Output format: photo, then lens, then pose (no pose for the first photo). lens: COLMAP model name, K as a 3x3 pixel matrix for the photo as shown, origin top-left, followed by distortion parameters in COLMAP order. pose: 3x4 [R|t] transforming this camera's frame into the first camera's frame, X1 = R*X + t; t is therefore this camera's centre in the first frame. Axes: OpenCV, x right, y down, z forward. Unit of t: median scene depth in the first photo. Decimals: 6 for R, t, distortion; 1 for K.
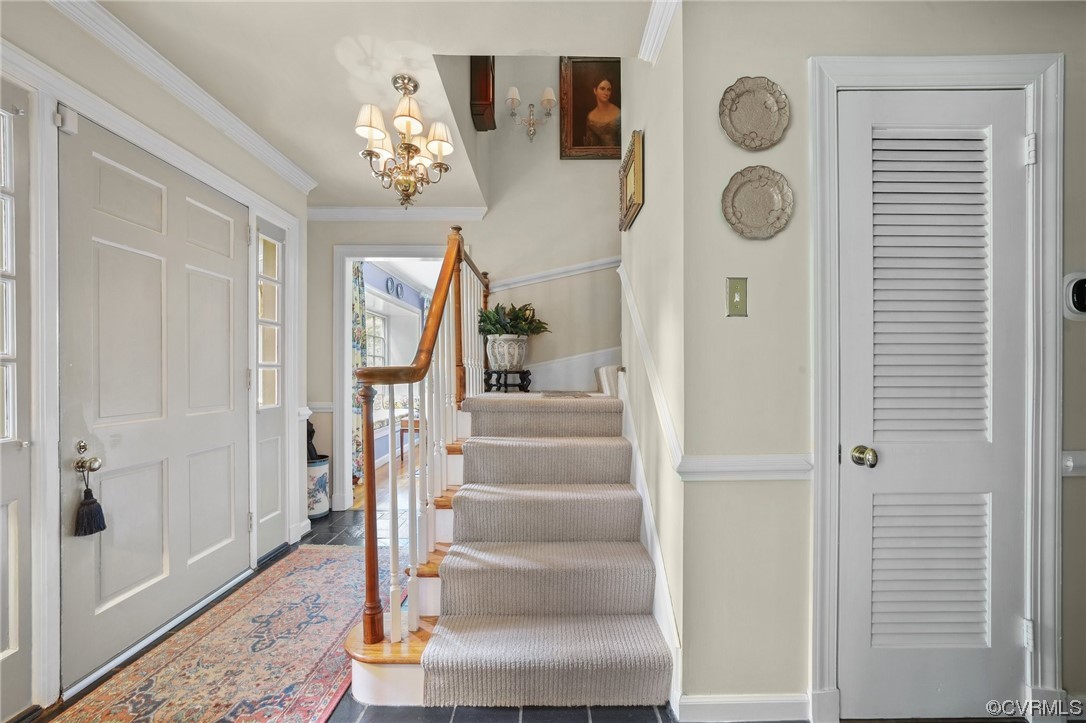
lens RADIAL K [[423.4, 0, 544.6], [0, 423.4, 370.7], [0, 0, 1]] dist [-0.035274, 0.007297]
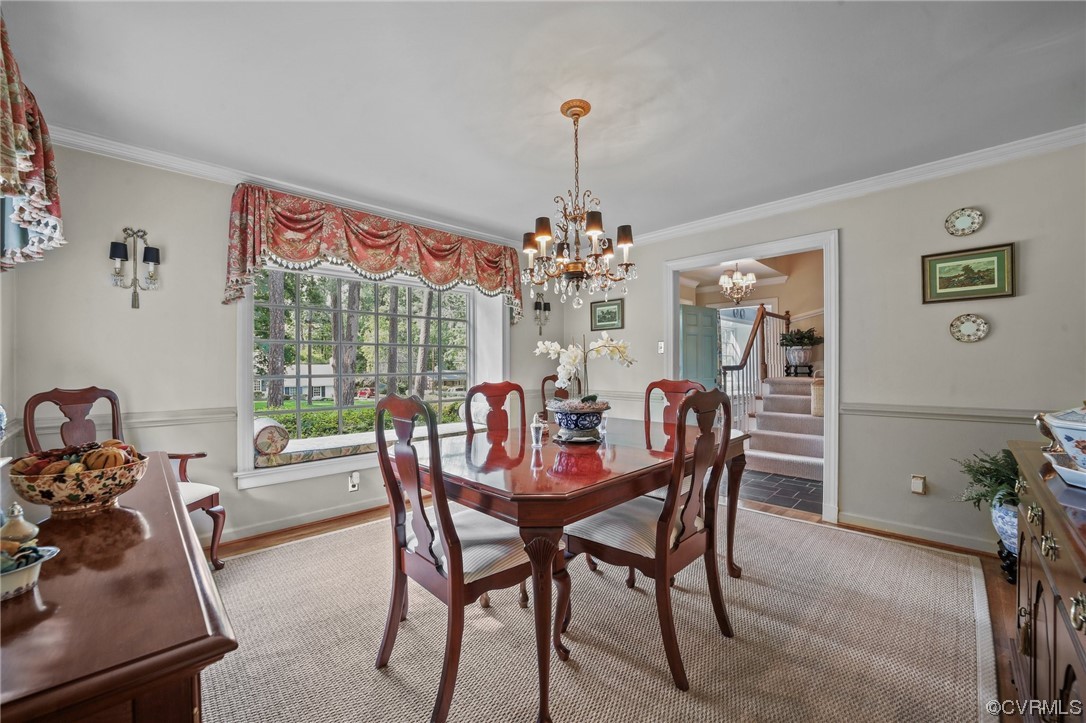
lens RADIAL K [[423.4, 0, 544.6], [0, 423.4, 370.7], [0, 0, 1]] dist [-0.035274, 0.007297]
pose [[0.699279, 0.002704, -0.714844, 0.456067], [0.010109, 0.999855, 0.013671, -0.013154], [0.714778, -0.016786, 0.699150, -1.112790]]
